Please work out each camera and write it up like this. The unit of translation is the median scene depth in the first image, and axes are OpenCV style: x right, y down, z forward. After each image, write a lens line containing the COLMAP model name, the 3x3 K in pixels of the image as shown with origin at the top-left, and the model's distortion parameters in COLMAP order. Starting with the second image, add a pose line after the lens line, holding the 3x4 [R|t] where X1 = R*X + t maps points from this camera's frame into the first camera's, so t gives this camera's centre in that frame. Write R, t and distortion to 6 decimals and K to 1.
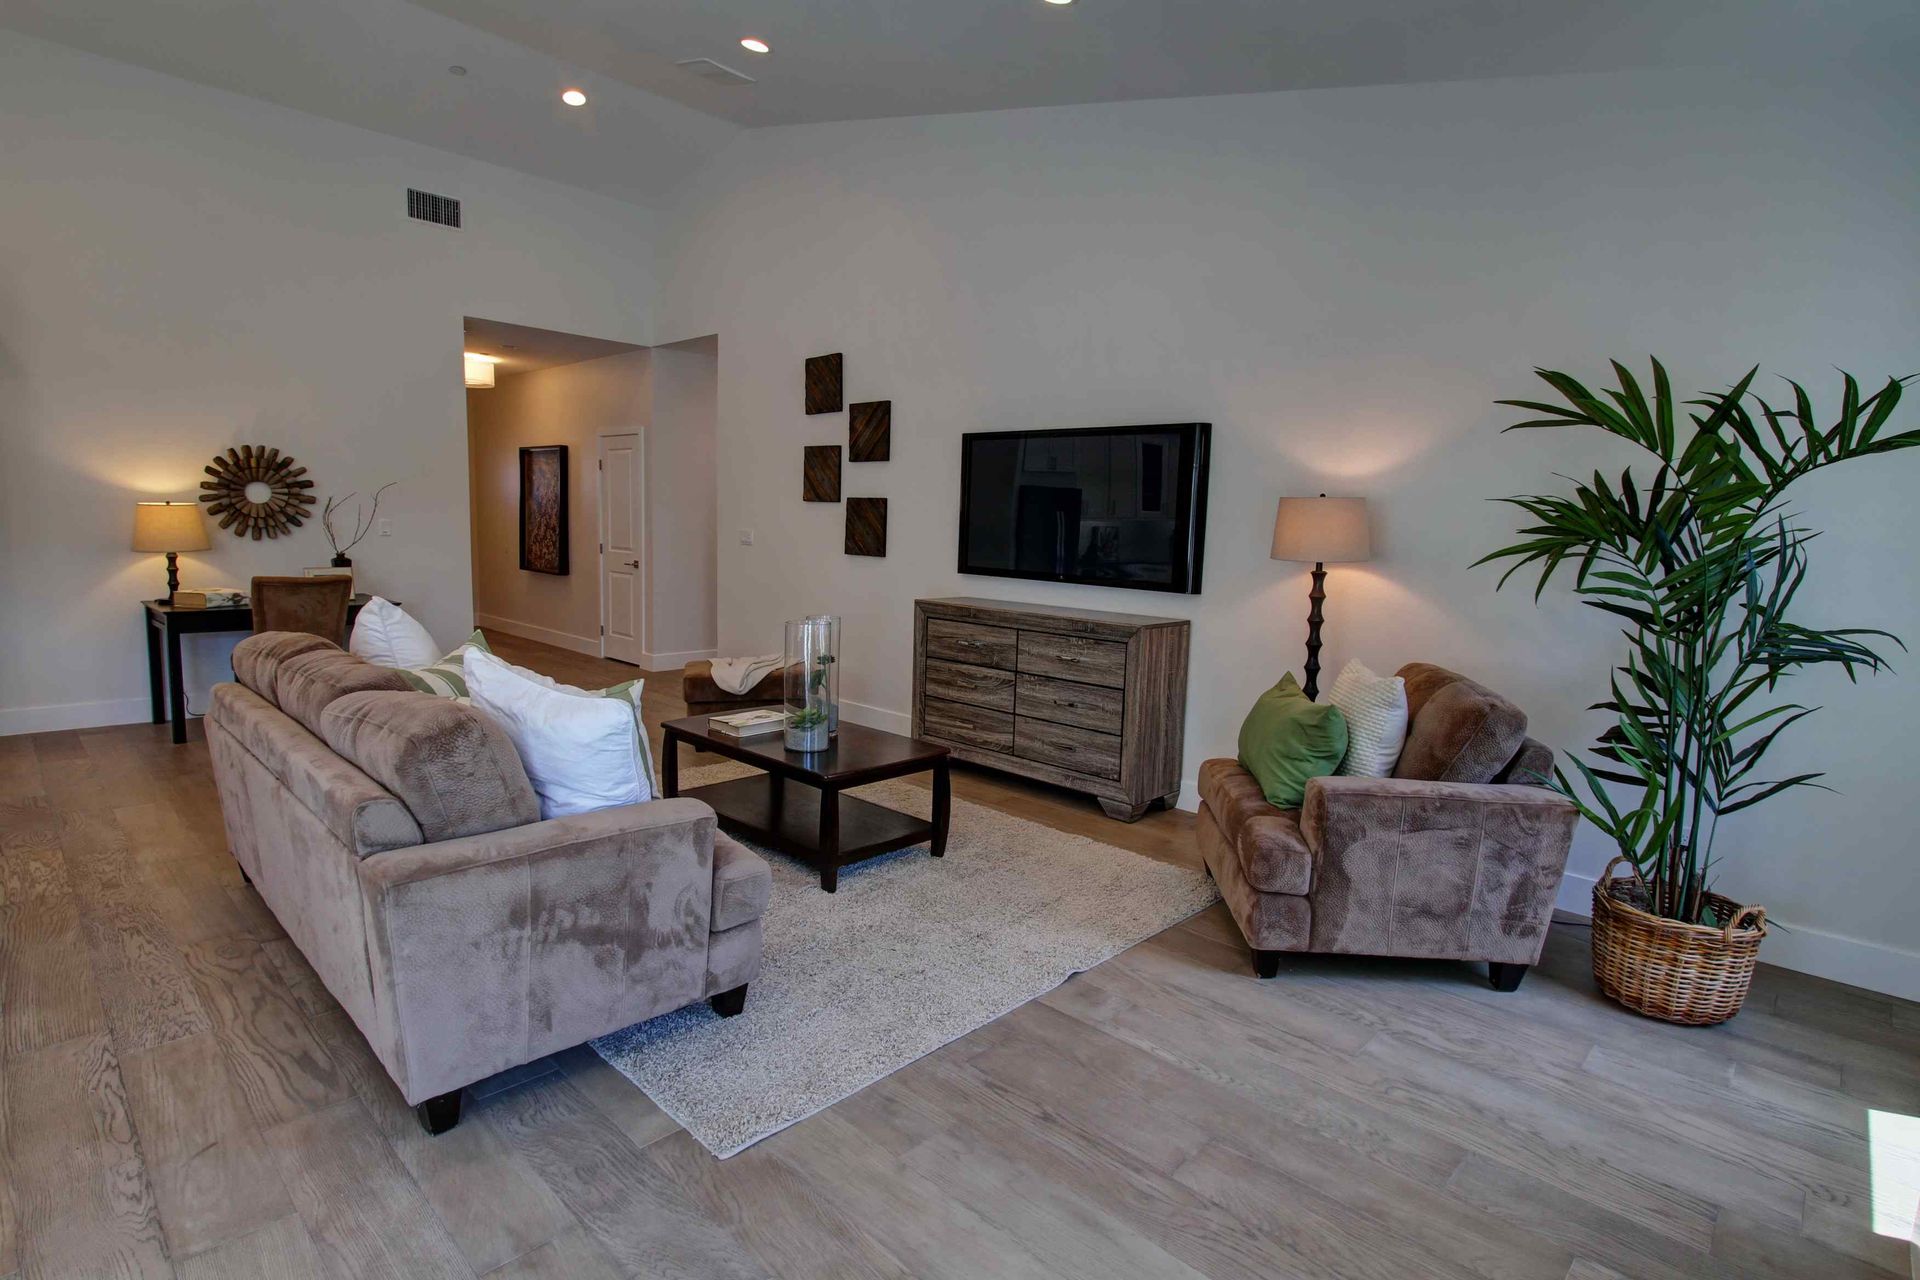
lens RADIAL K [[956.3, 0, 961.6], [0, 956.3, 635.7], [0, 0, 1]] dist [-0.015601, 0.000228]
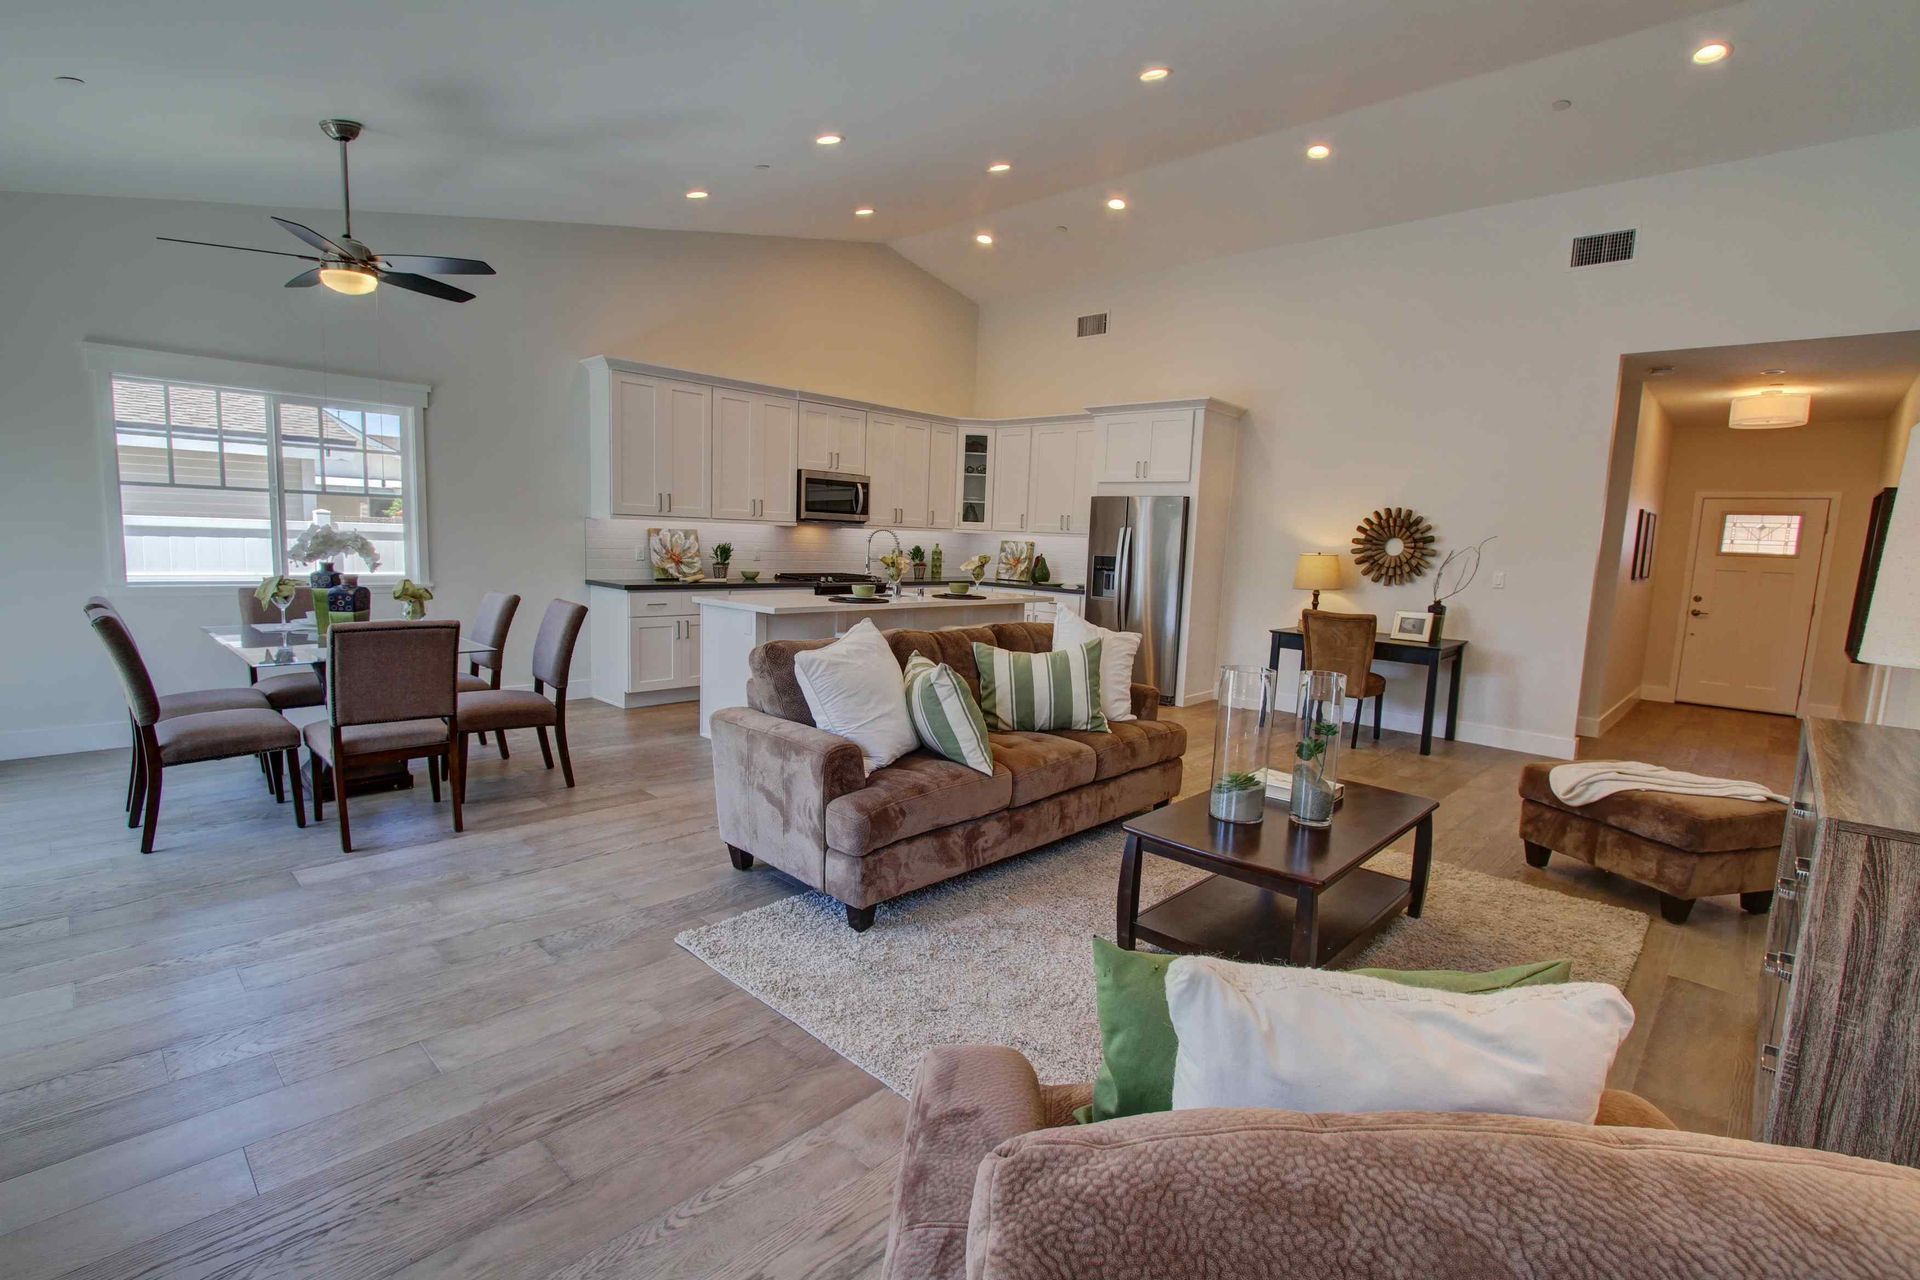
lens RADIAL K [[888.0, 0, 960.4], [0, 888.0, 642.9], [0, 0, 1]] dist [-0.015439, 0.000120]
pose [[0.004198, 0.090440, -0.995893, 0.512330], [-0.161867, 0.982830, 0.088572, -0.055607], [0.986804, 0.160830, 0.018765, 0.610371]]
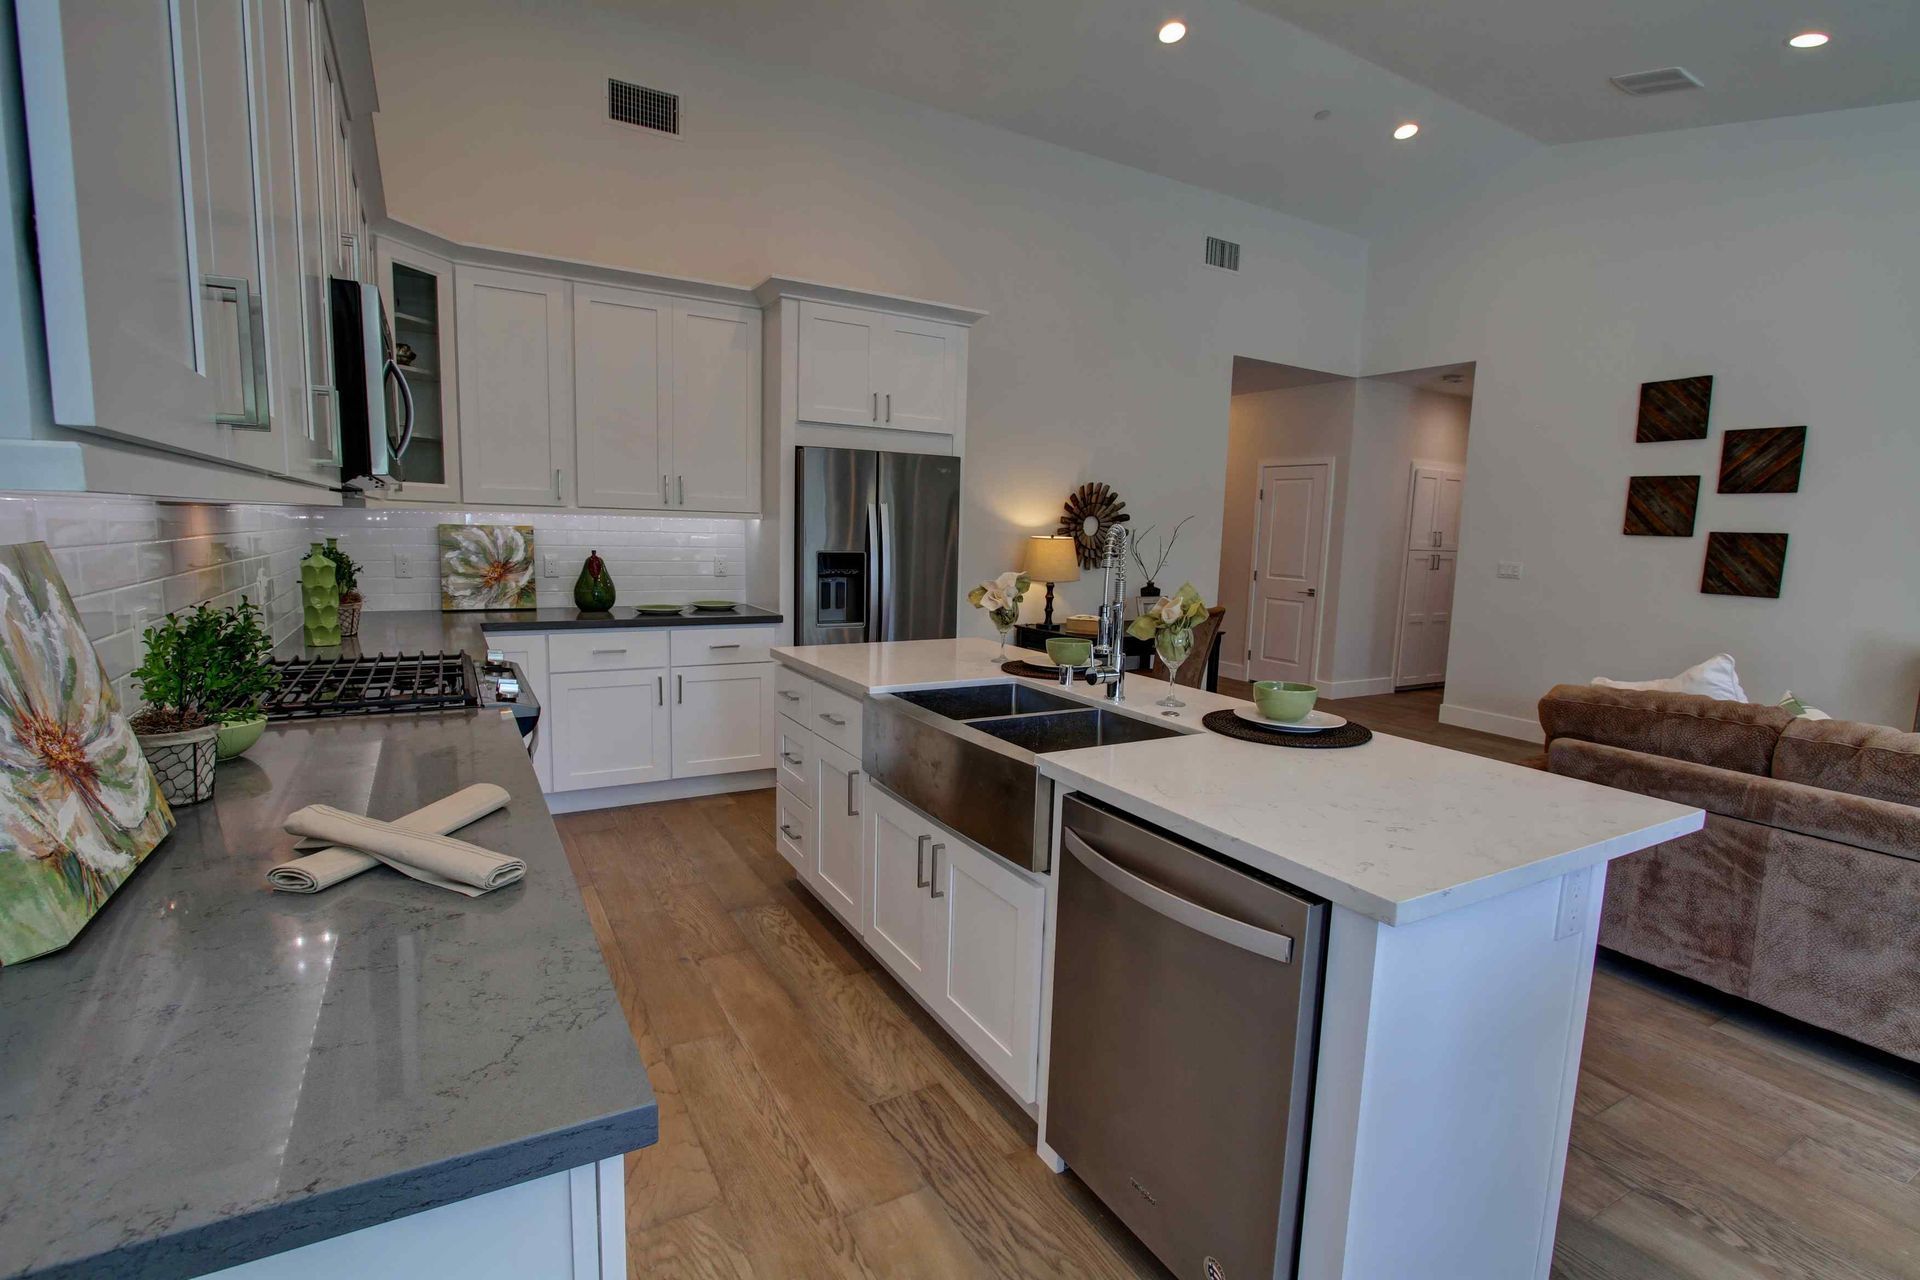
lens RADIAL K [[899.6, 0, 960.0], [0, 899.6, 640.0], [0, 0, 1]] dist [-0.018045, 0.000141]
pose [[0.958953, 0.033402, -0.281590, -0.793188], [-0.035096, 0.999383, -0.000974, -0.019503], [0.281384, 0.010817, 0.959534, -0.033526]]
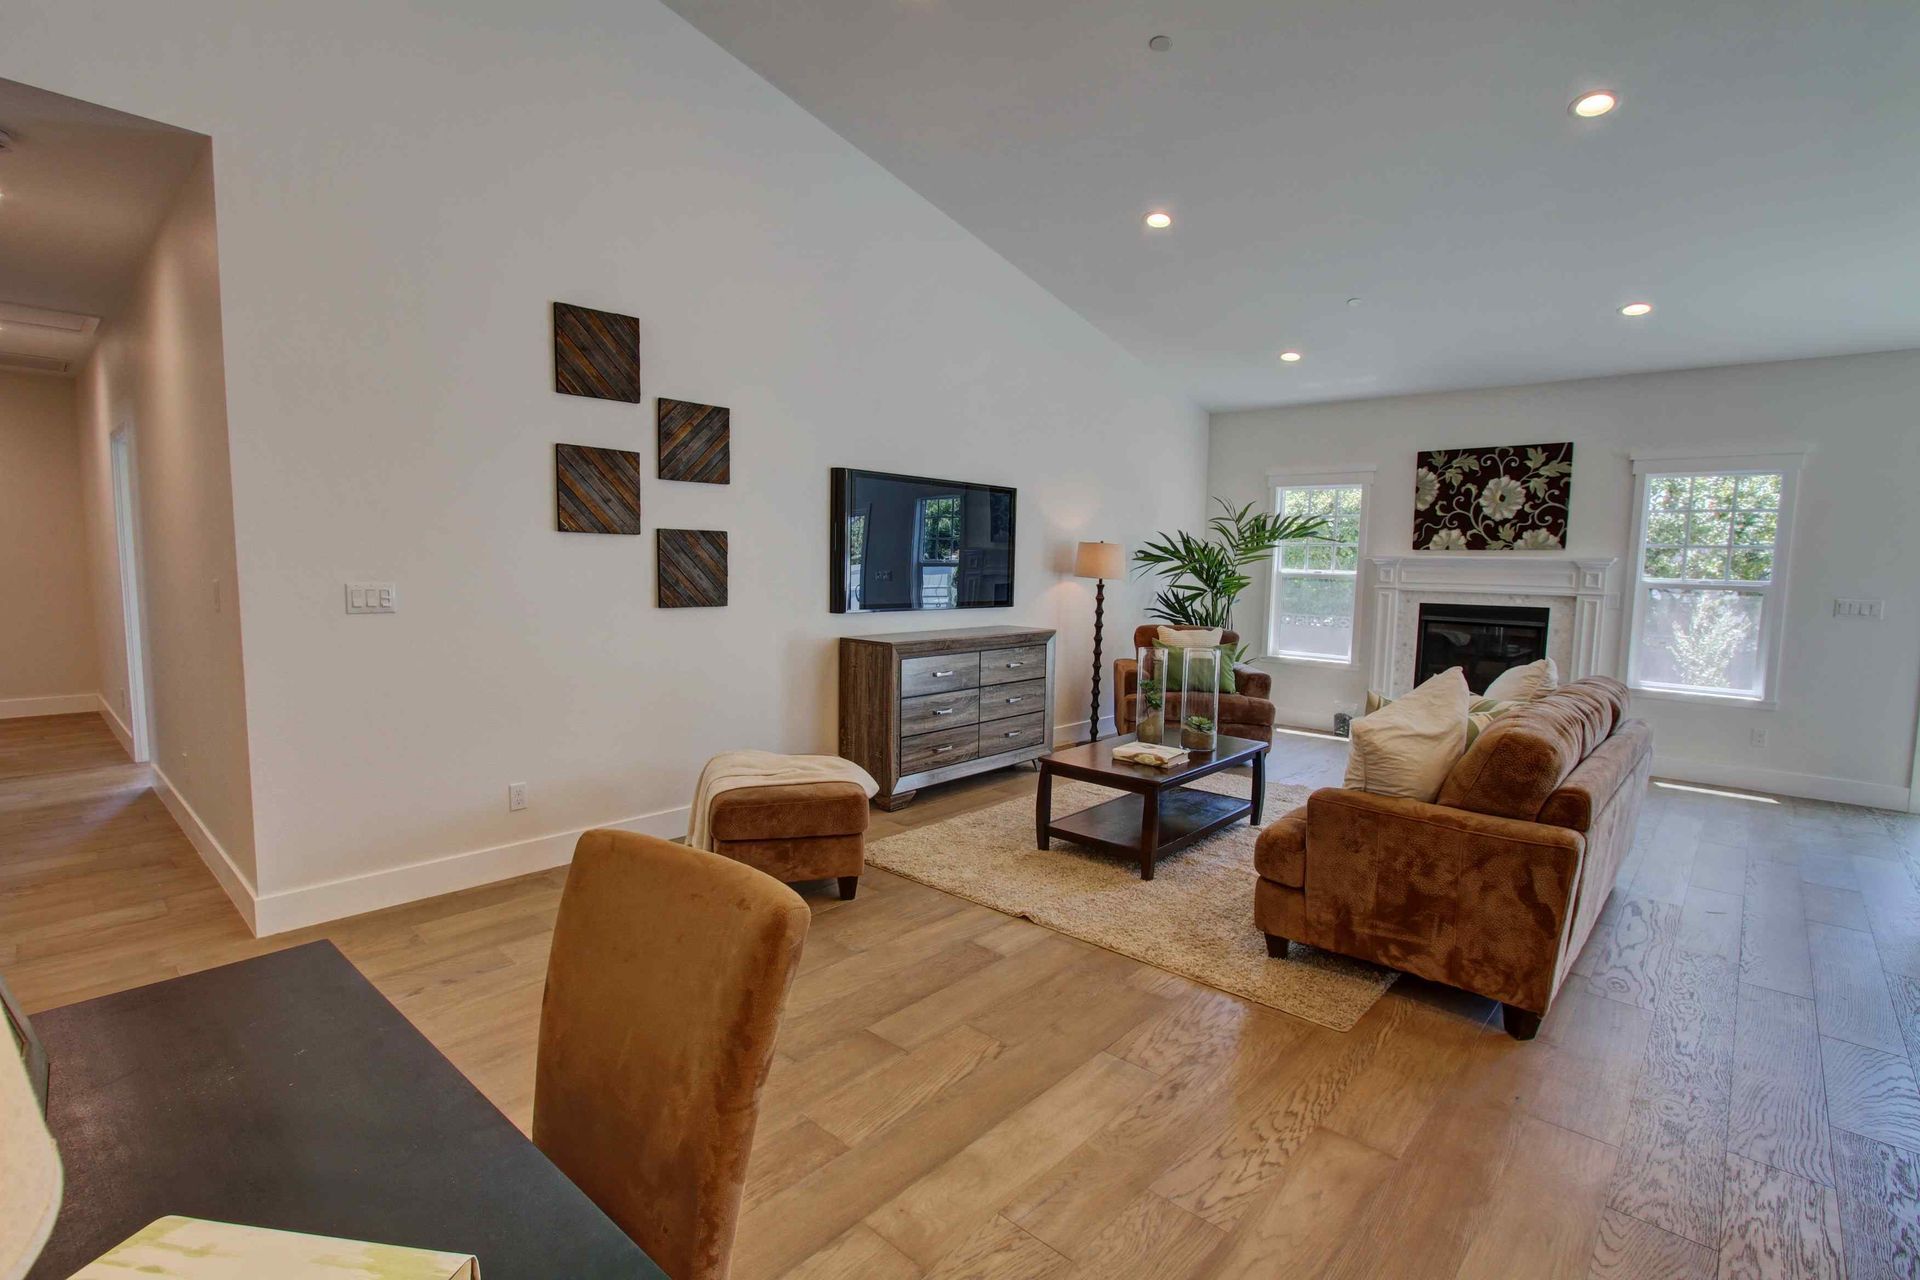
lens RADIAL K [[888.0, 0, 960.4], [0, 888.0, 642.9], [0, 0, 1]] dist [-0.015439, 0.000120]
pose [[-0.021903, -0.125672, 0.991830, -1.097277], [0.101999, 0.986611, 0.127263, -0.169269], [-0.994543, 0.103953, -0.008792, 1.102262]]
